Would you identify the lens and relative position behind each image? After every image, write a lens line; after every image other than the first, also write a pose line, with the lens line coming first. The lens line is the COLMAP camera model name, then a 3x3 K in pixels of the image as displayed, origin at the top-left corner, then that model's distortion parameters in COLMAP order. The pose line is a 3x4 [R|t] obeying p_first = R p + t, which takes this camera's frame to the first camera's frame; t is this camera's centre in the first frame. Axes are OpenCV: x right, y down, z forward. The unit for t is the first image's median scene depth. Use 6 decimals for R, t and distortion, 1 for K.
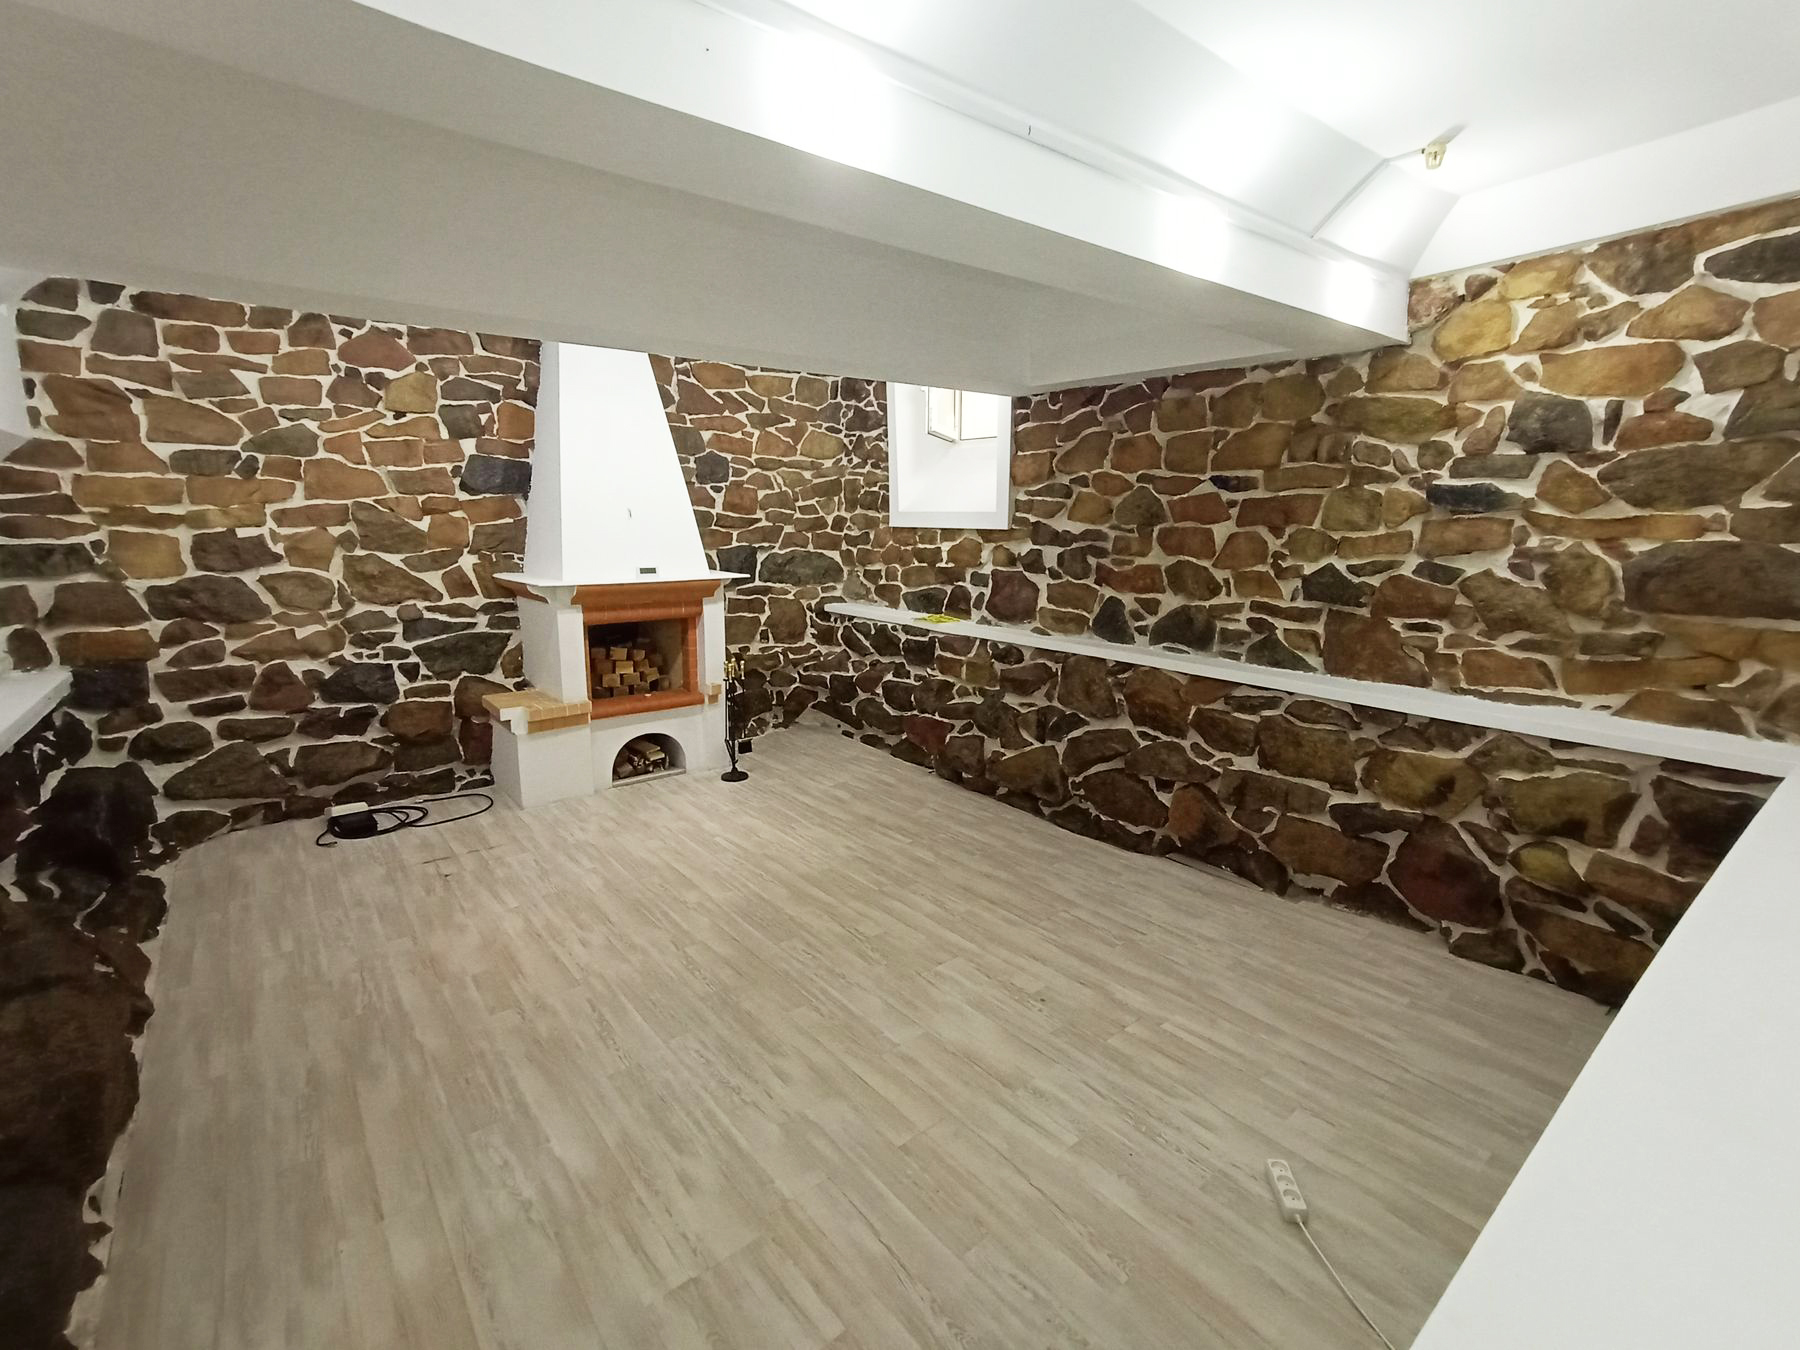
lens RADIAL K [[815.3, 0, 899.2], [0, 815.3, 640.4], [0, 0, 1]] dist [-0.039002, 0.026525]
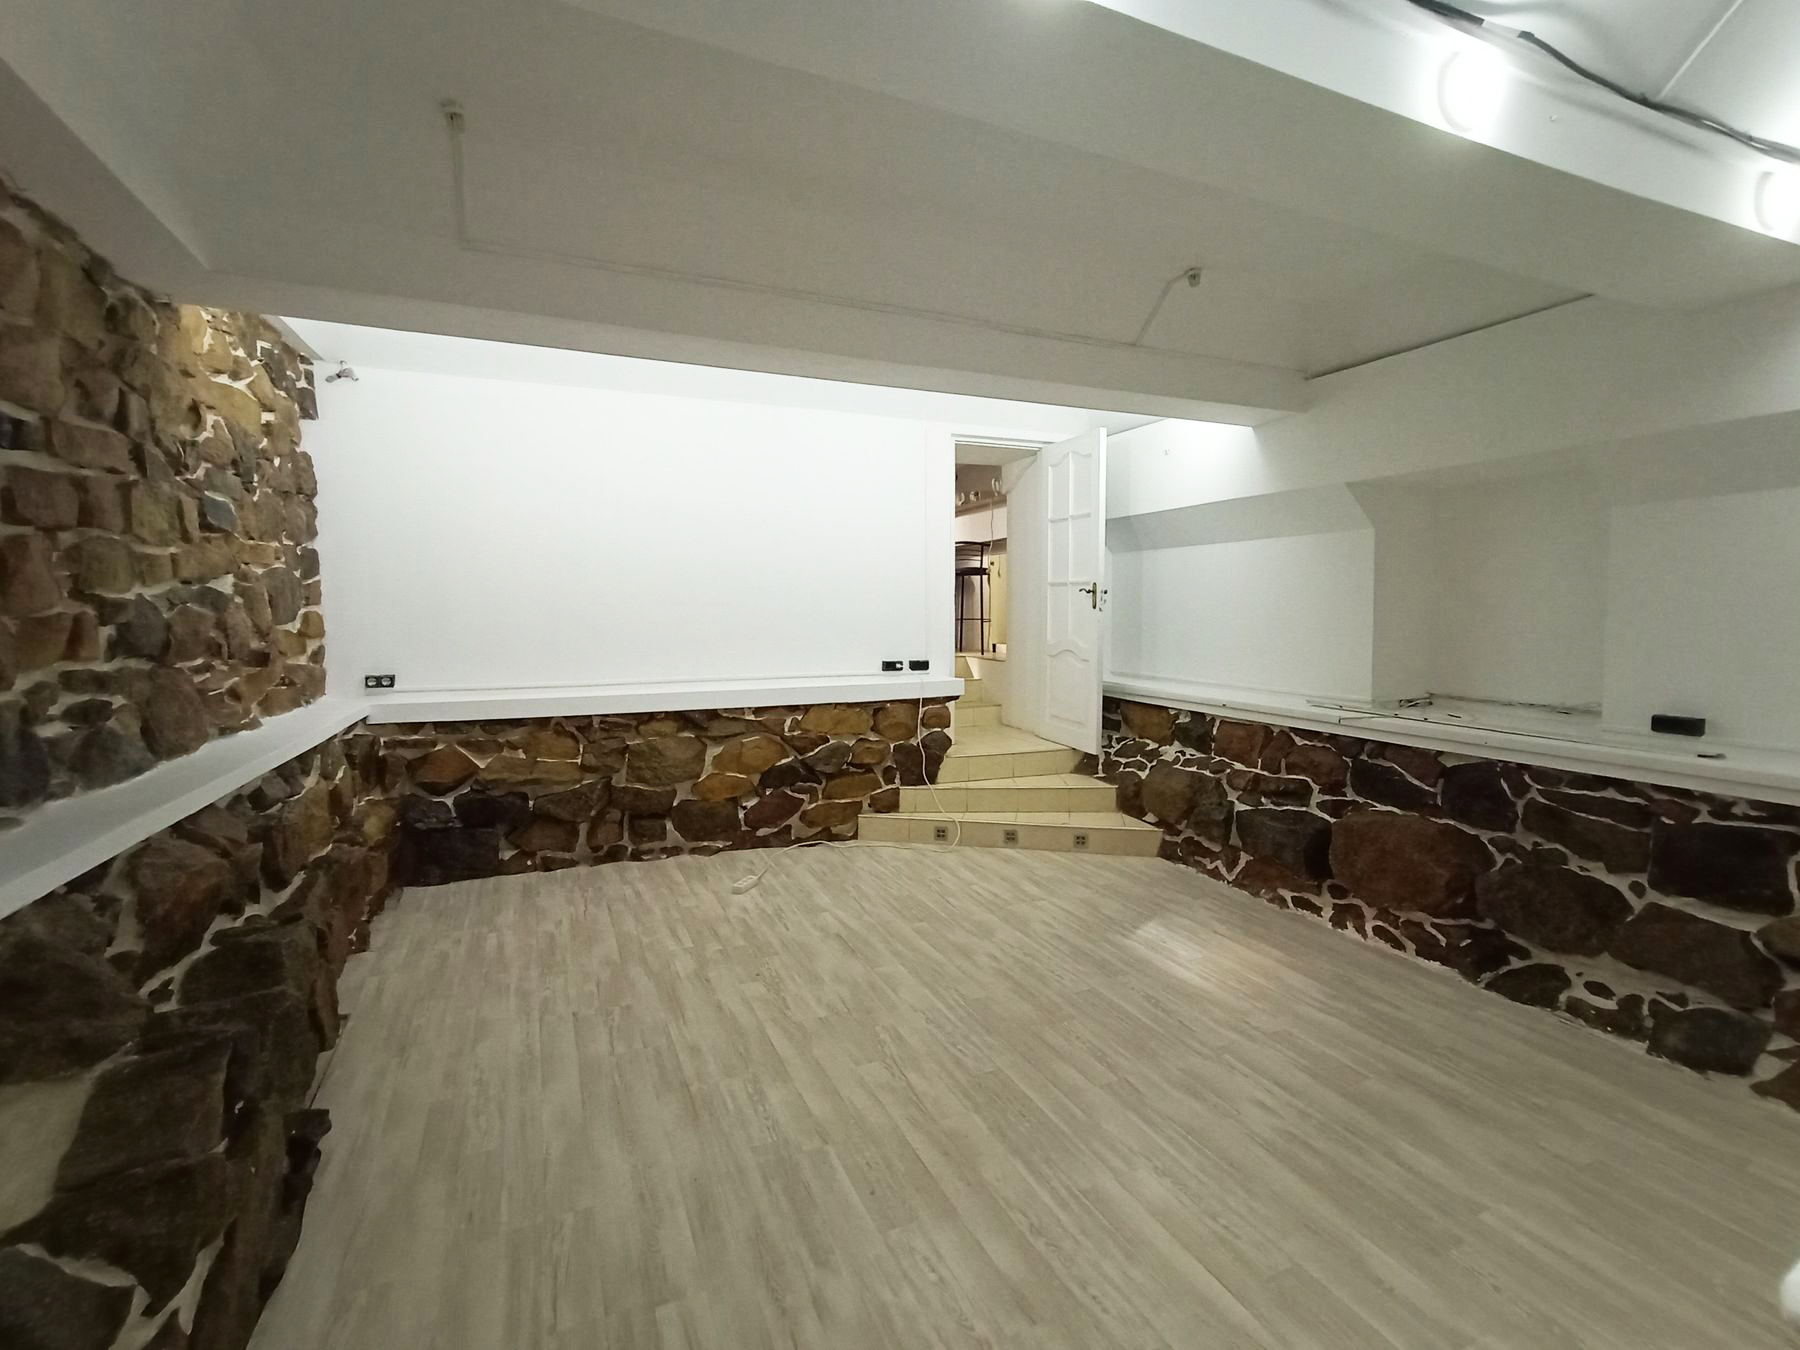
lens RADIAL K [[815.3, 0, 899.2], [0, 815.3, 640.4], [0, 0, 1]] dist [-0.039002, 0.026525]
pose [[-0.966275, -0.012243, 0.257220, -0.189354], [0.039060, 0.980343, 0.193395, -0.137435], [-0.254532, 0.196920, -0.946803, 1.258103]]
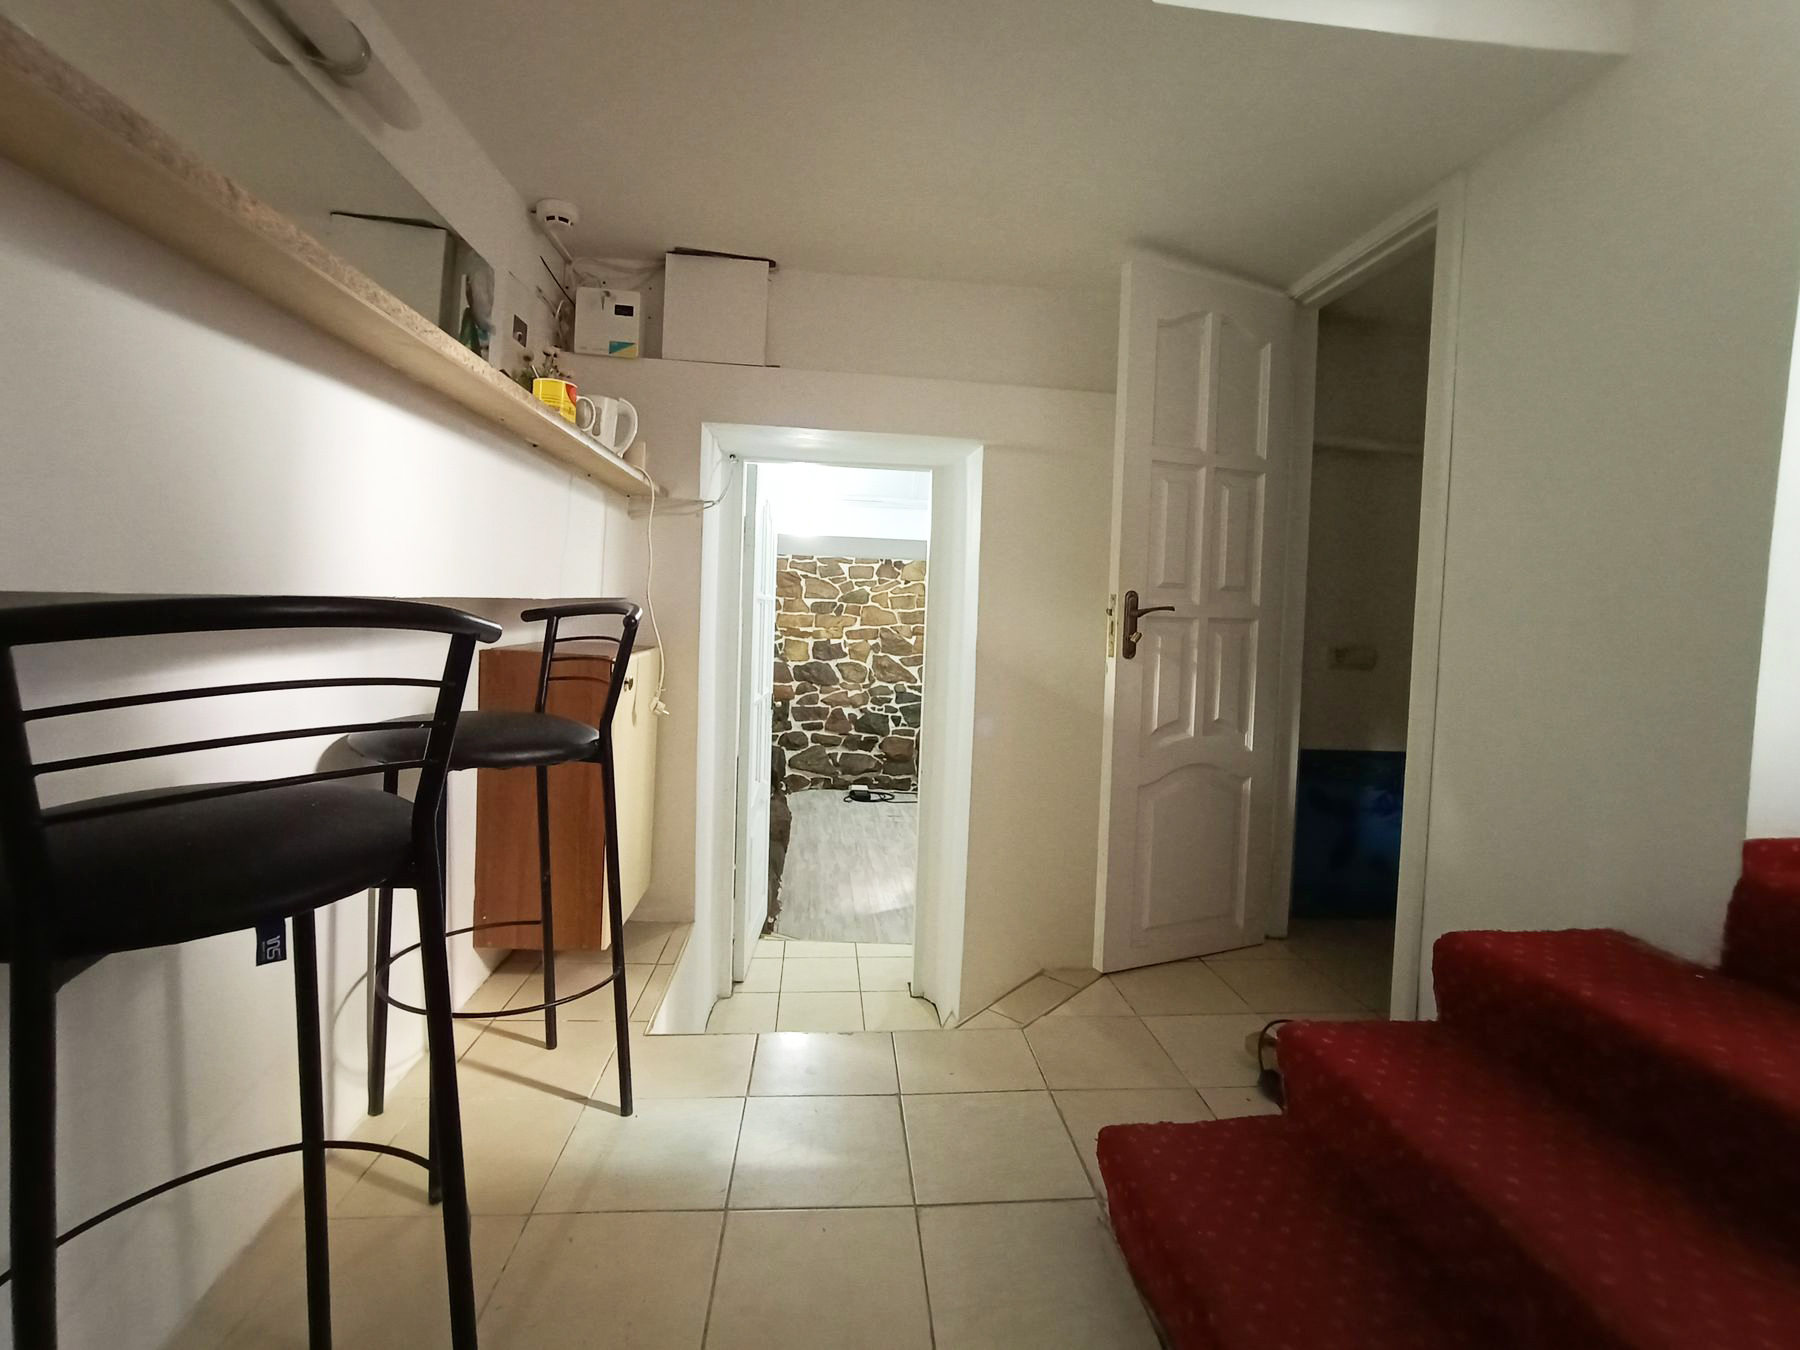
lens RADIAL K [[815.3, 0, 899.2], [0, 815.3, 640.4], [0, 0, 1]] dist [-0.039002, 0.026525]
pose [[0.838210, 0.046336, -0.543376, 0.436248], [-0.117033, 0.988453, -0.096245, 0.040866], [0.532642, 0.144267, 0.833954, -0.621611]]
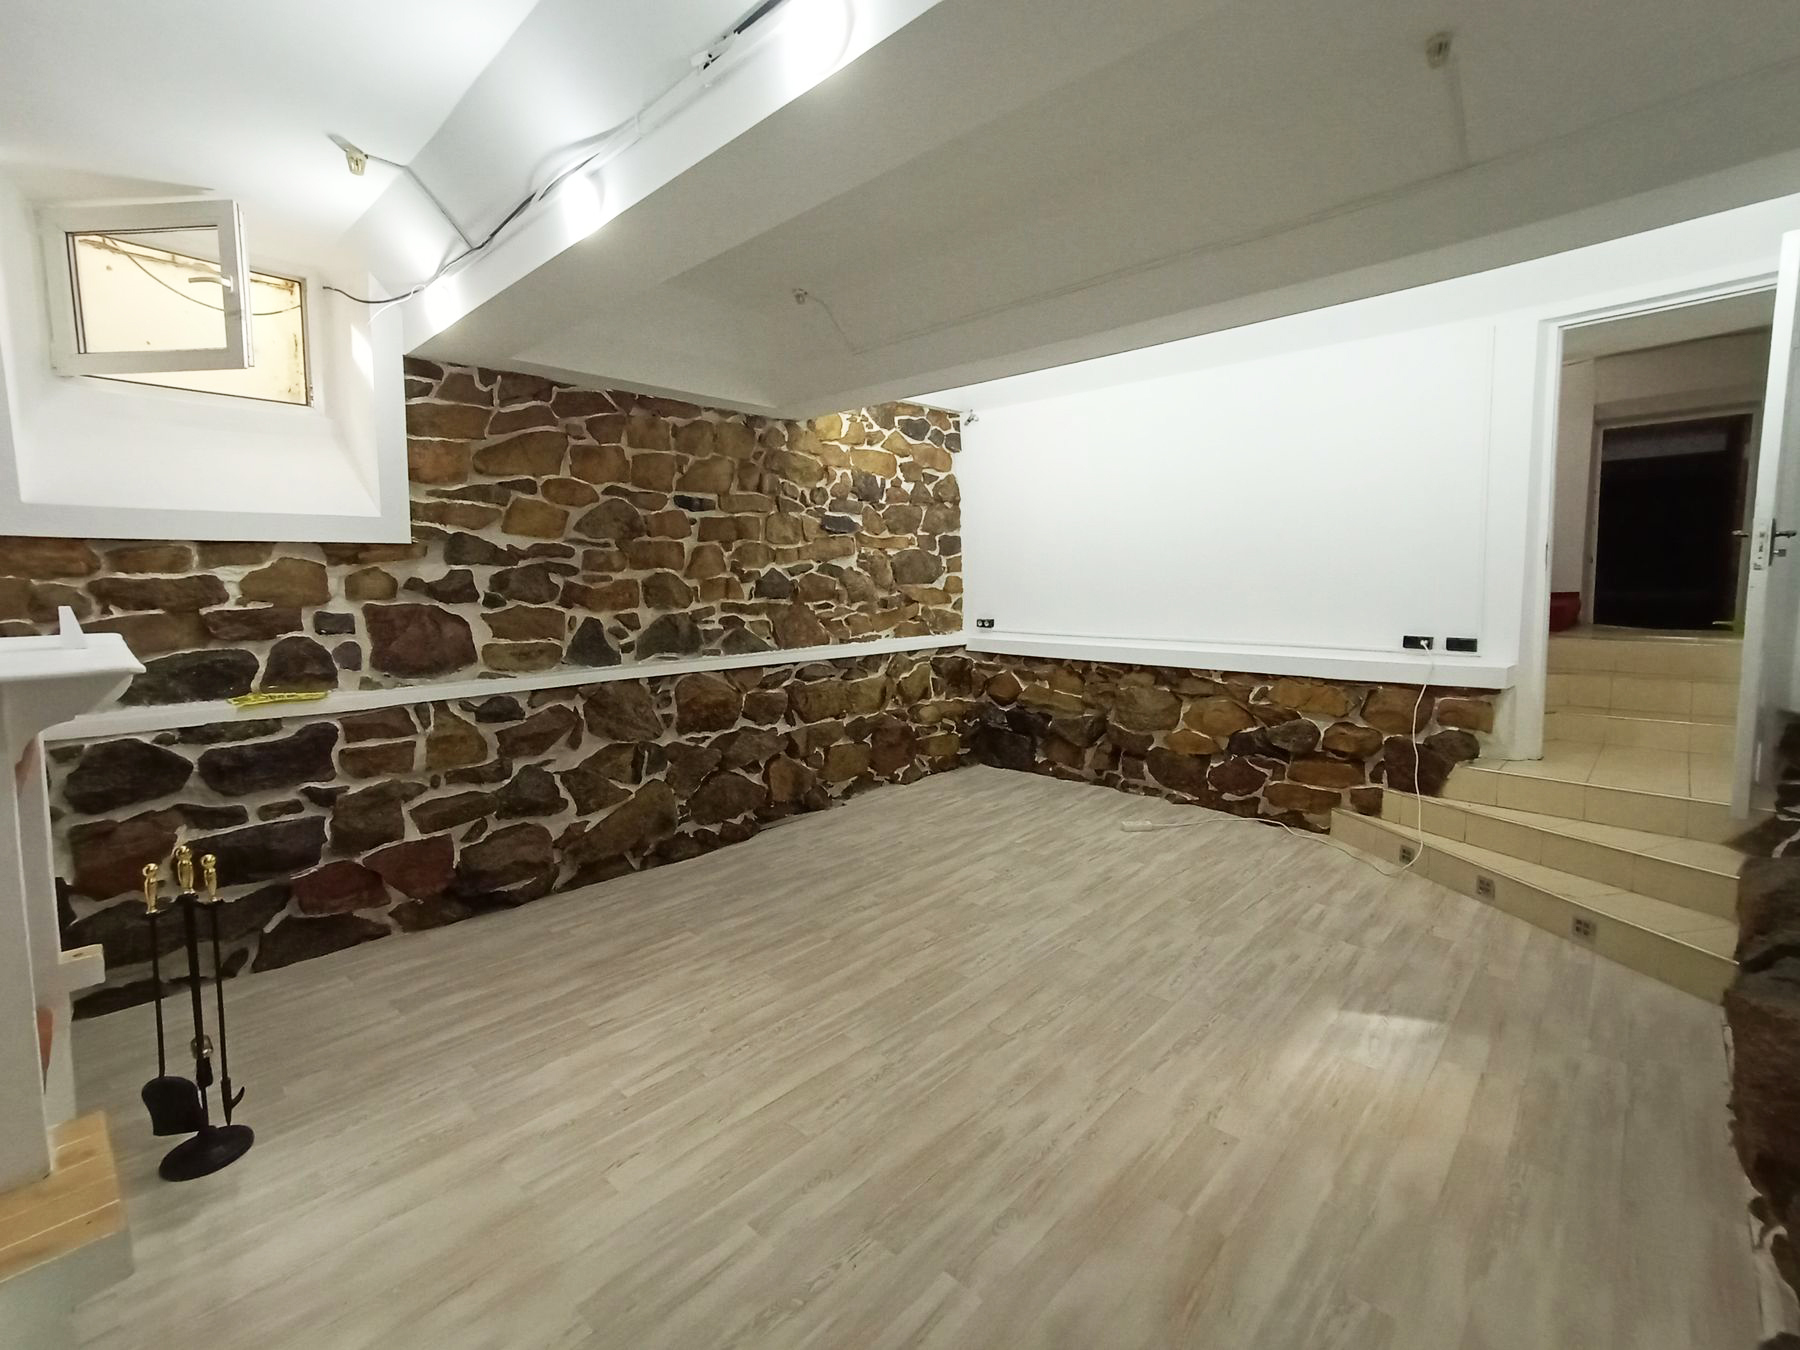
lens RADIAL K [[815.3, 0, 899.2], [0, 815.3, 640.4], [0, 0, 1]] dist [-0.039002, 0.026525]
pose [[-0.129078, -0.078291, 0.988539, -0.737902], [0.165592, 0.981179, 0.099330, -0.066442], [-0.977711, 0.176515, -0.113684, 0.834526]]
